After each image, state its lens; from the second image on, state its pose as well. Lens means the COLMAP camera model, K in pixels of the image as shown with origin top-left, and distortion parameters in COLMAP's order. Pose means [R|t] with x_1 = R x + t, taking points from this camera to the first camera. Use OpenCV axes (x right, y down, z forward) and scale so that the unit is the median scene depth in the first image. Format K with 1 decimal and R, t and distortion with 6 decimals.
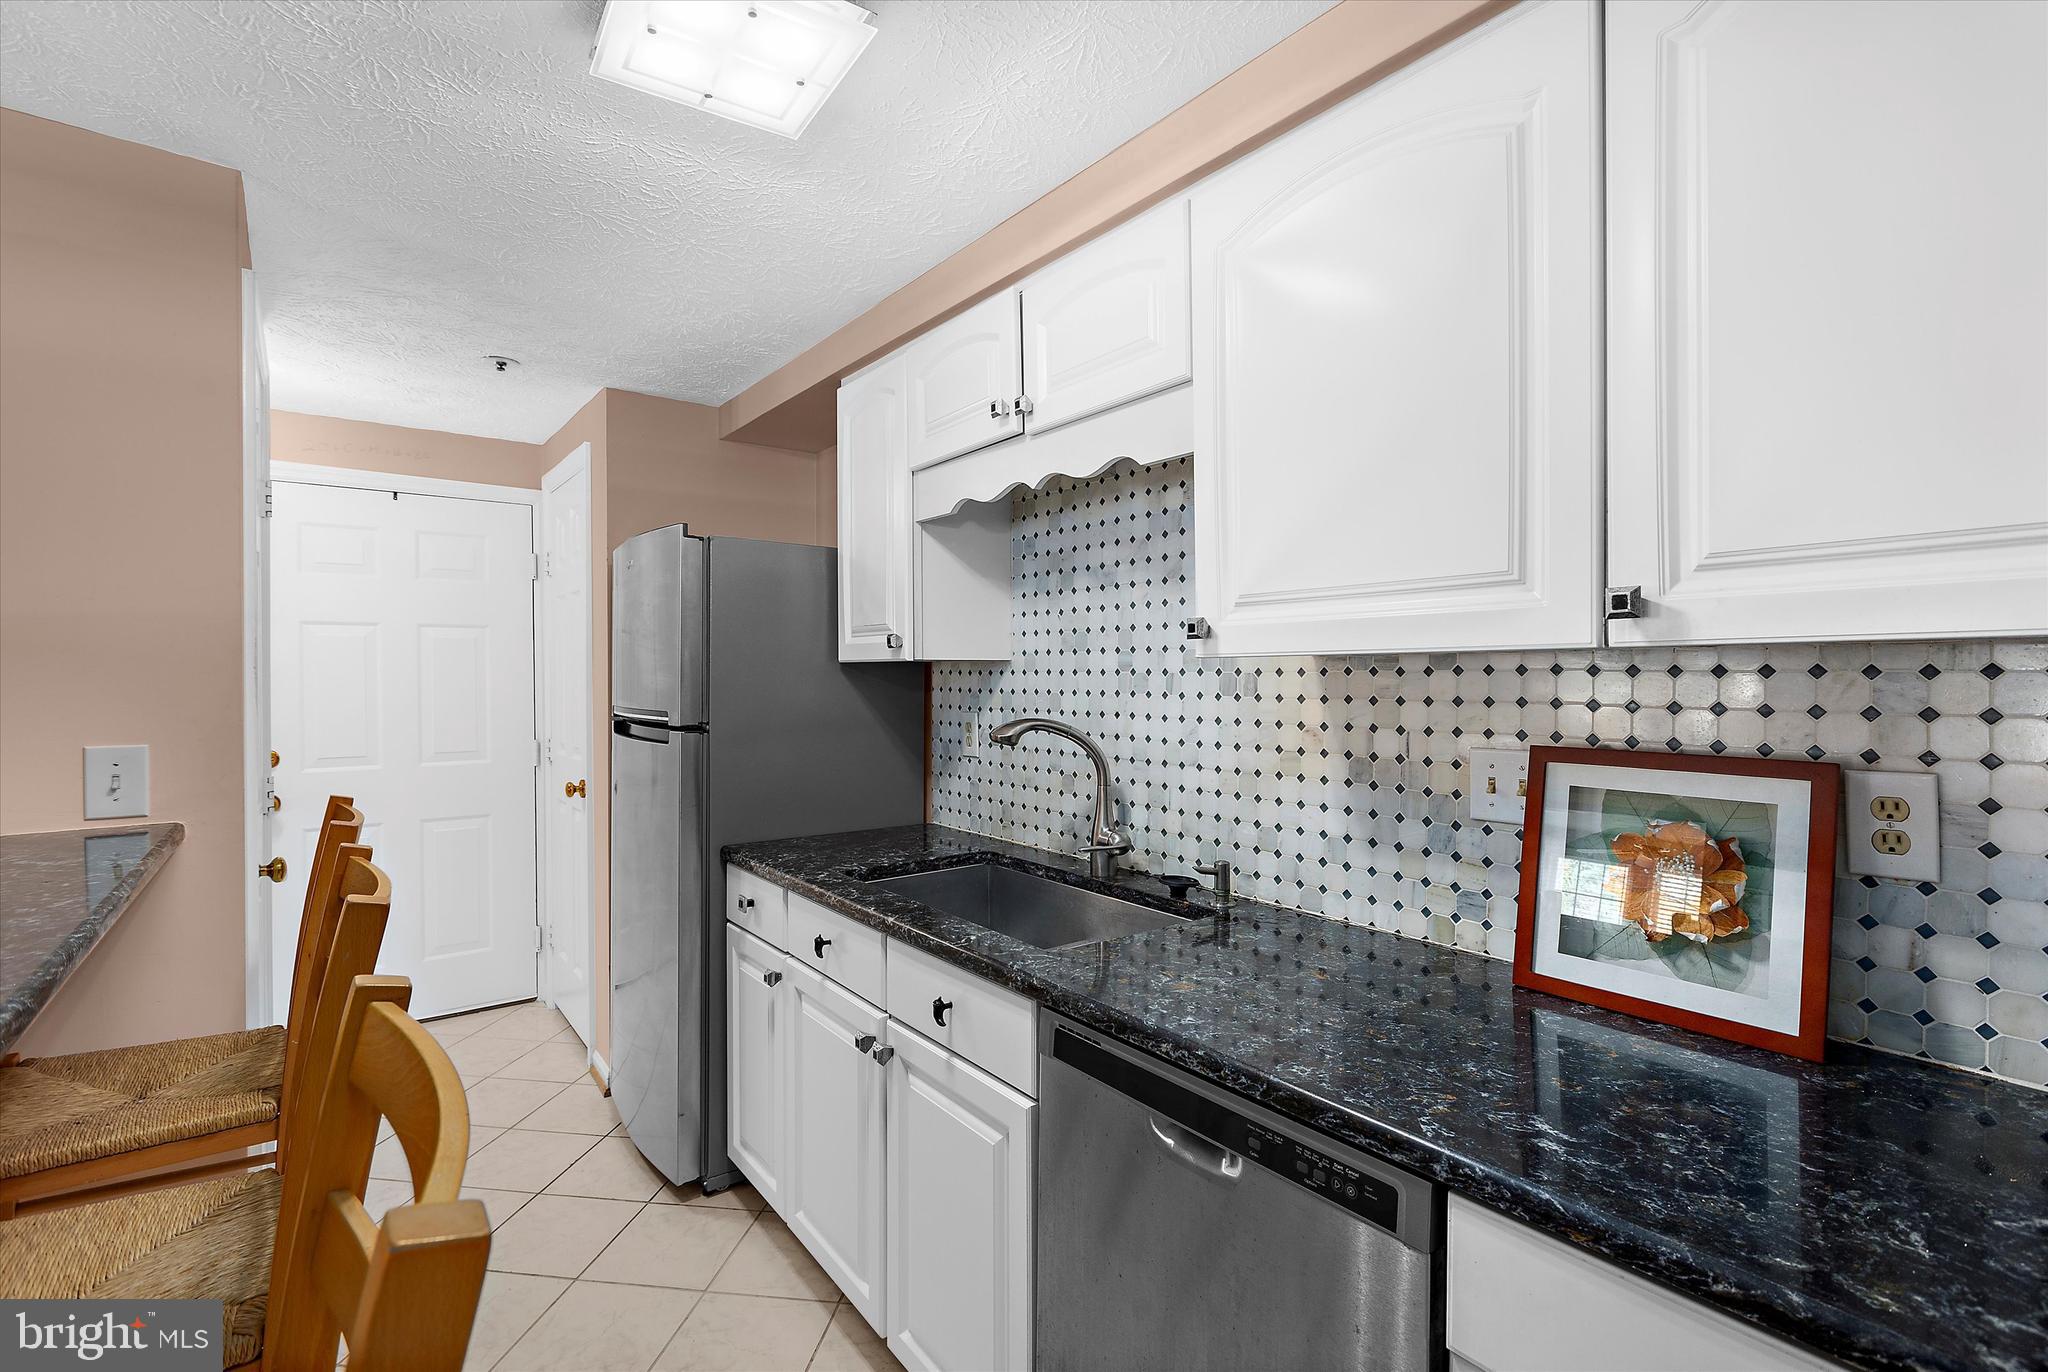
lens RADIAL K [[924.0, 0, 1019.5], [0, 924.0, 685.5], [0, 0, 1]] dist [0.000934, -0.001973]
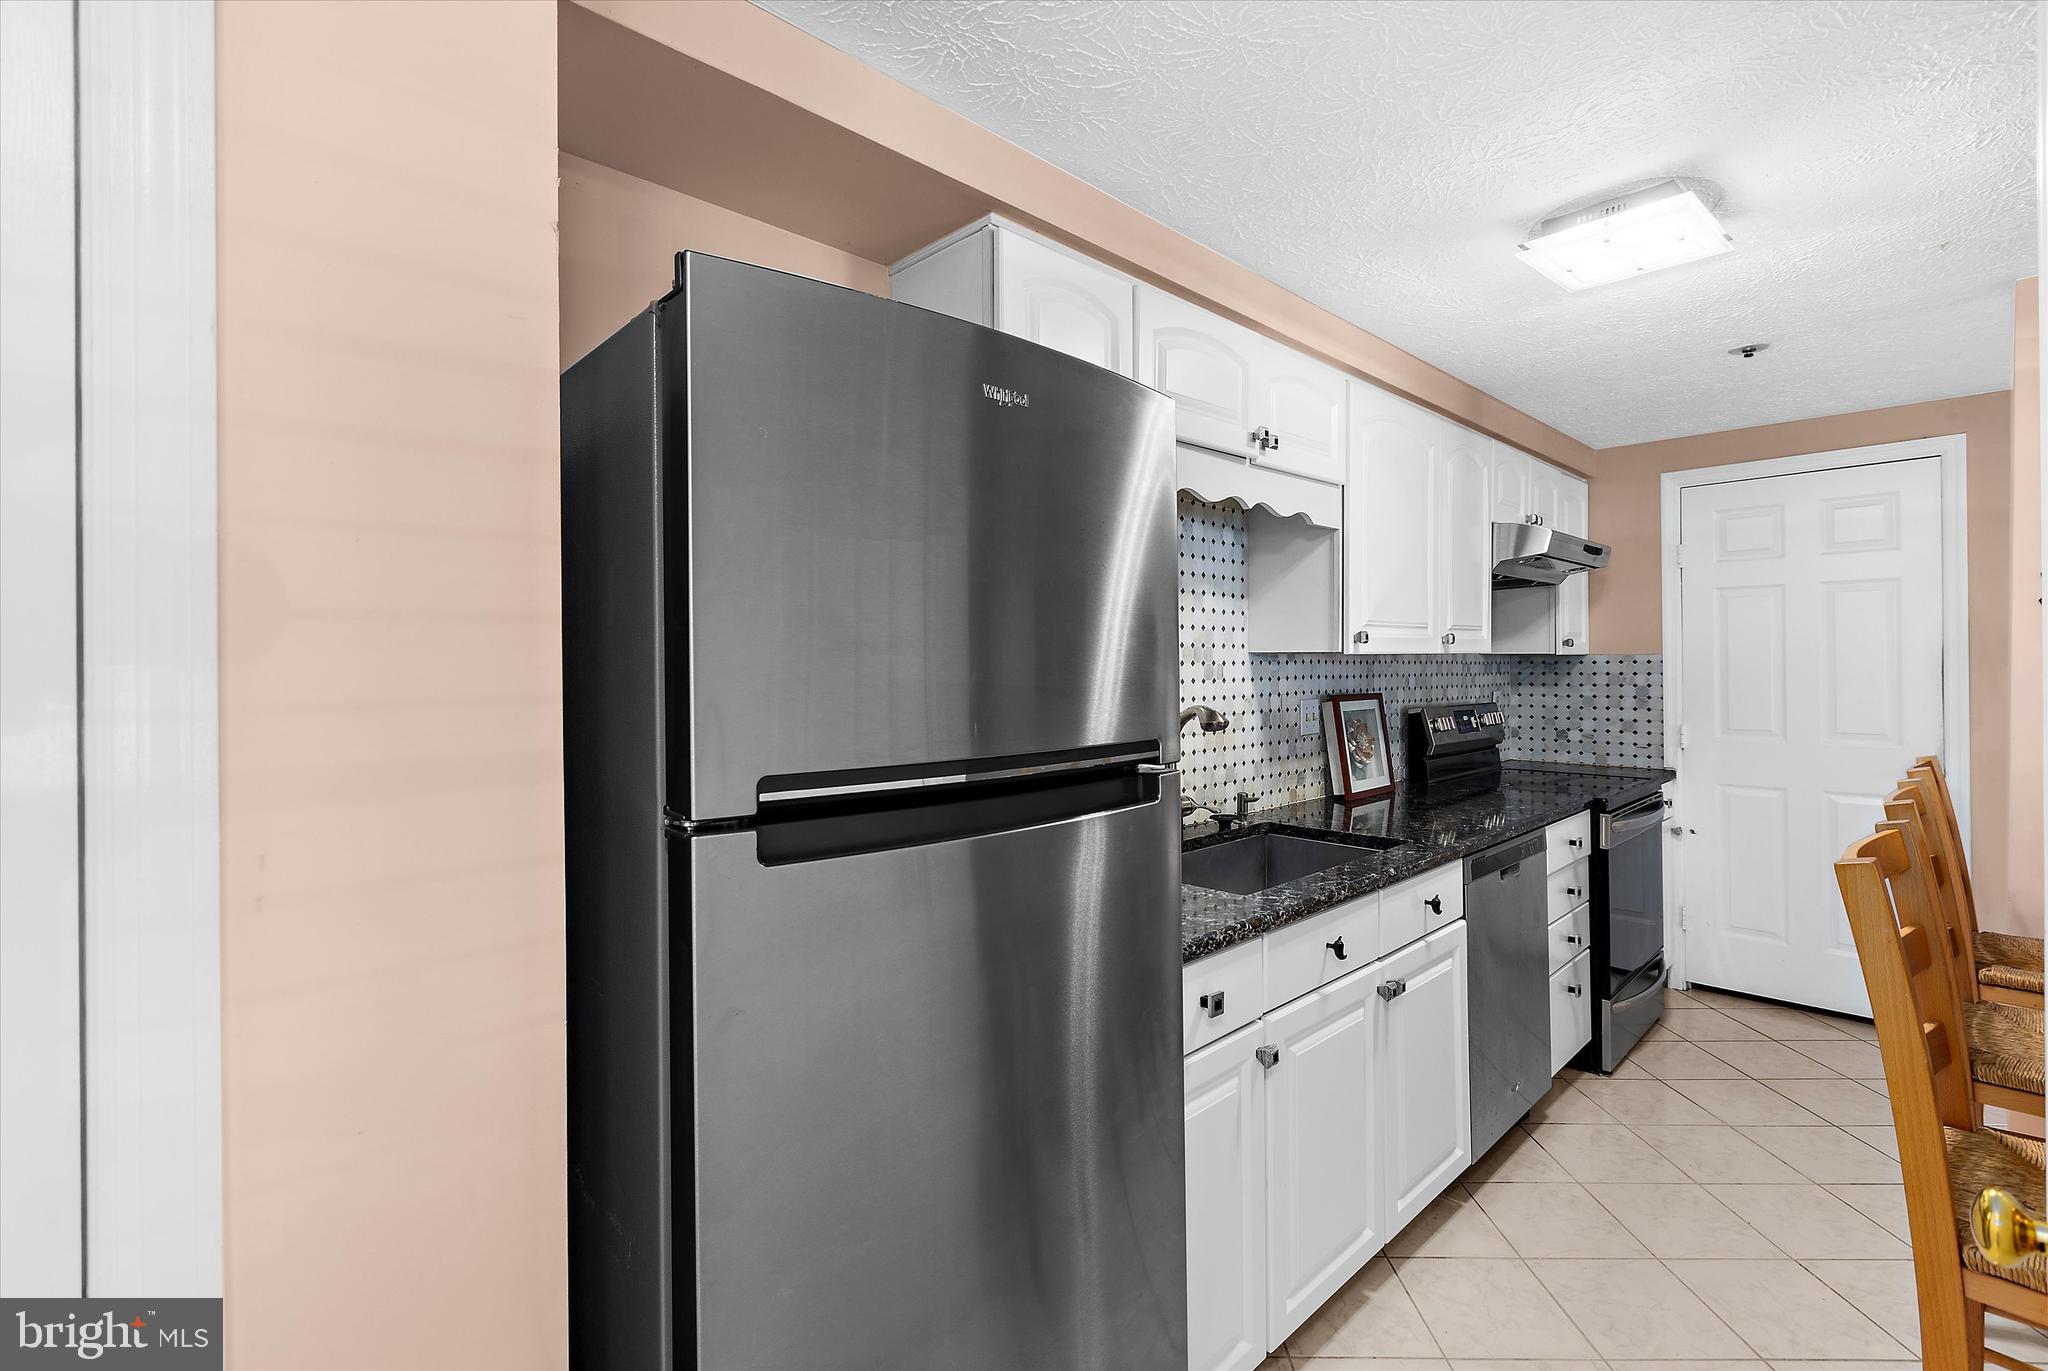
lens RADIAL K [[924.0, 0, 1014.0], [0, 924.0, 665.3], [0, 0, 1]] dist [0.000934, -0.001973]
pose [[-0.097296, -0.001437, 0.995254, -1.212333], [0.021345, 0.999766, 0.003530, -0.024106], [-0.995027, 0.021587, -0.097243, 1.517502]]
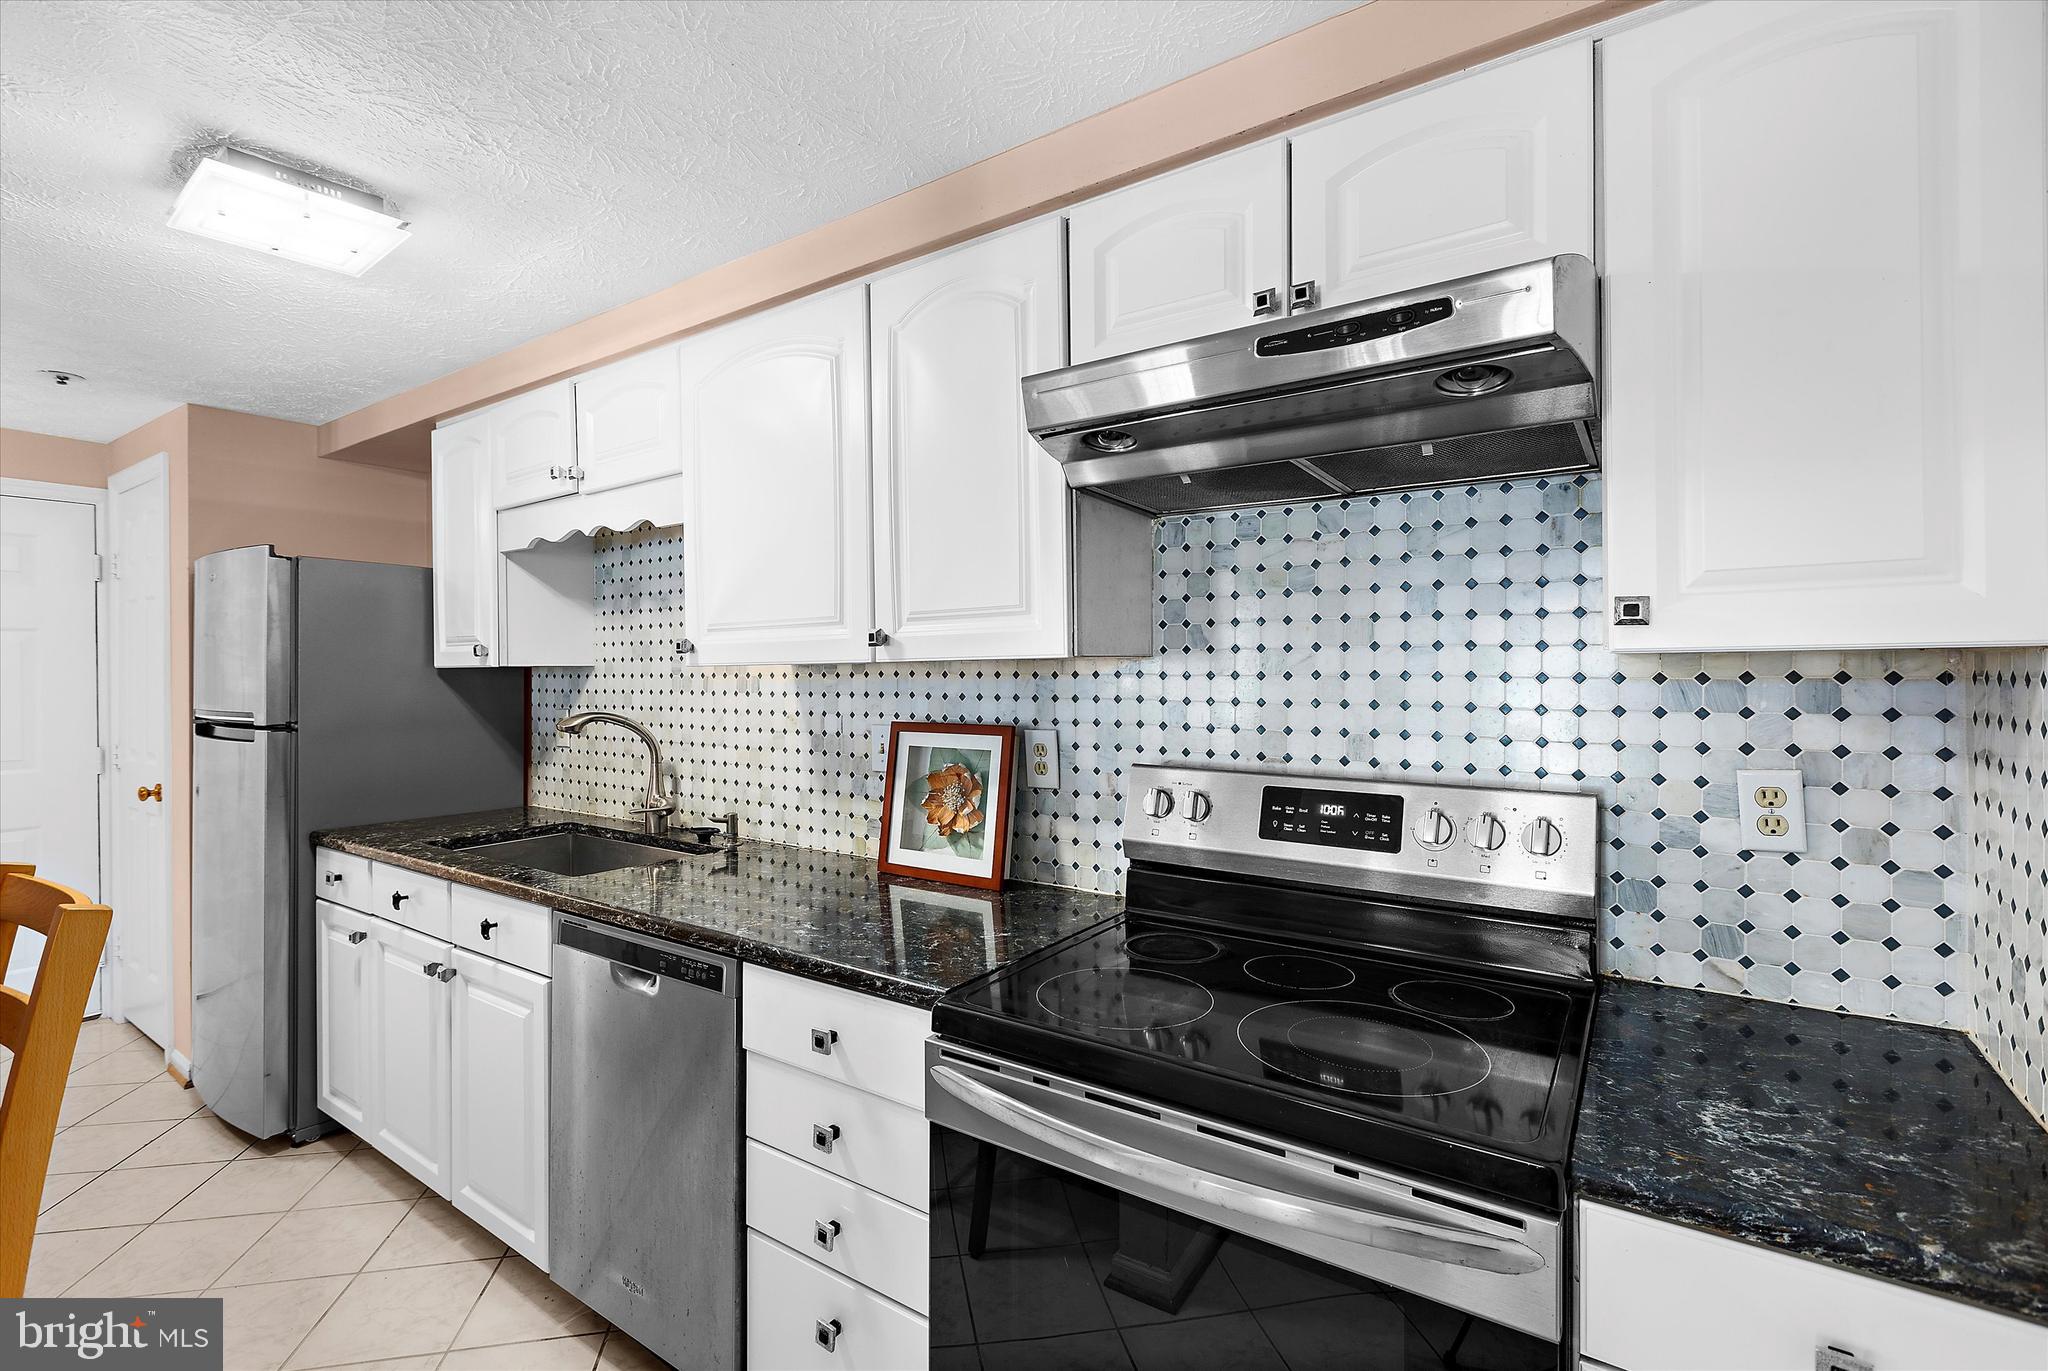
lens RADIAL K [[924.0, 0, 1019.4], [0, 924.0, 675.3], [0, 0, 1]] dist [0.000934, -0.001973]
pose [[0.952870, -0.004387, 0.303348, 0.214011], [0.007873, 0.999916, -0.010272, 0.002433], [-0.303278, 0.012176, 0.952824, -0.450922]]
